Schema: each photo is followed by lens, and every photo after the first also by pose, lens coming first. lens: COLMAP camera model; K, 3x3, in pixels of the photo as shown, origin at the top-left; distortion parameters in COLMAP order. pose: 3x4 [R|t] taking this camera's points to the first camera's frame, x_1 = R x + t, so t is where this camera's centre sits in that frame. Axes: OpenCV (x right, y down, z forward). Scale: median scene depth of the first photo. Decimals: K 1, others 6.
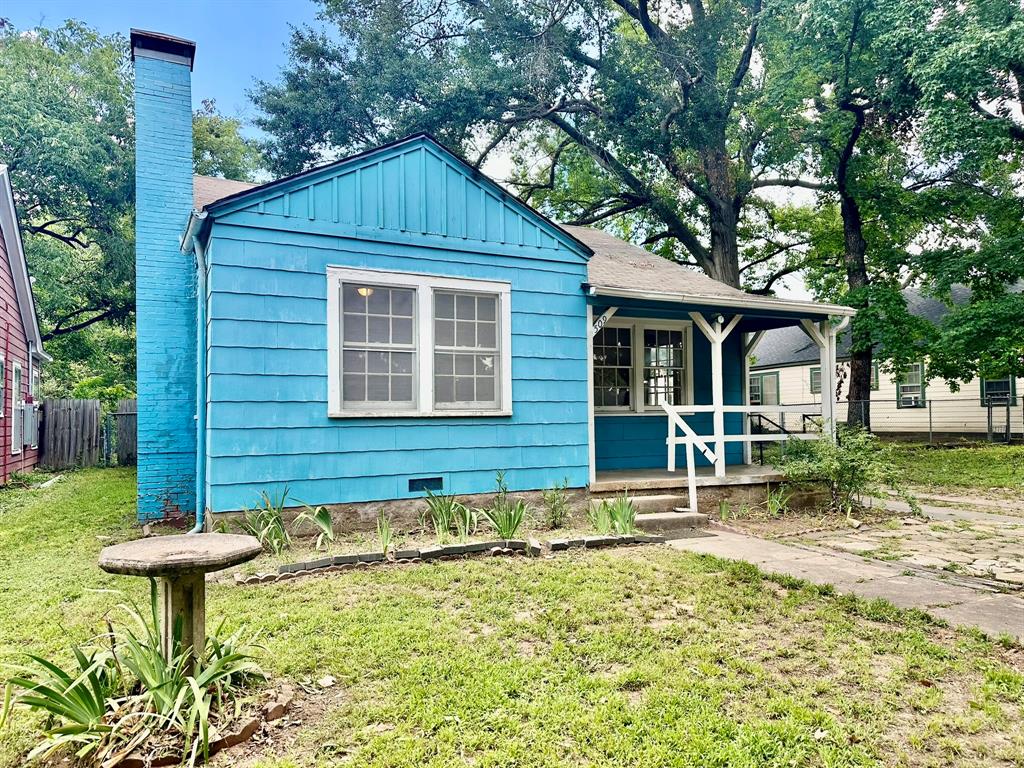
lens RADIAL K [[728.0, 0, 511.4], [0, 728.0, 383.6], [0, 0, 1]] dist [-0.007793, -0.008186]
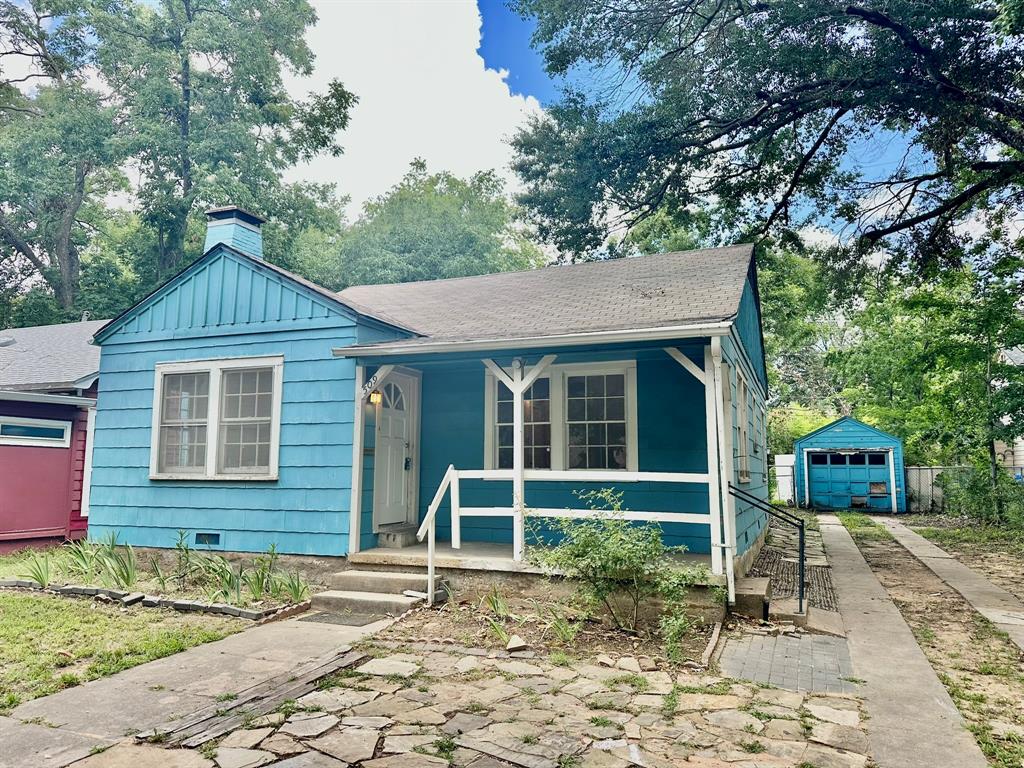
lens RADIAL K [[728.0, 0, 512.4], [0, 728.0, 383.8], [0, 0, 1]] dist [-0.007793, -0.008186]
pose [[0.677171, -0.085746, -0.730812, 1.030773], [0.020731, 0.995016, -0.097535, 0.014984], [0.735533, 0.050897, 0.675574, 0.535580]]
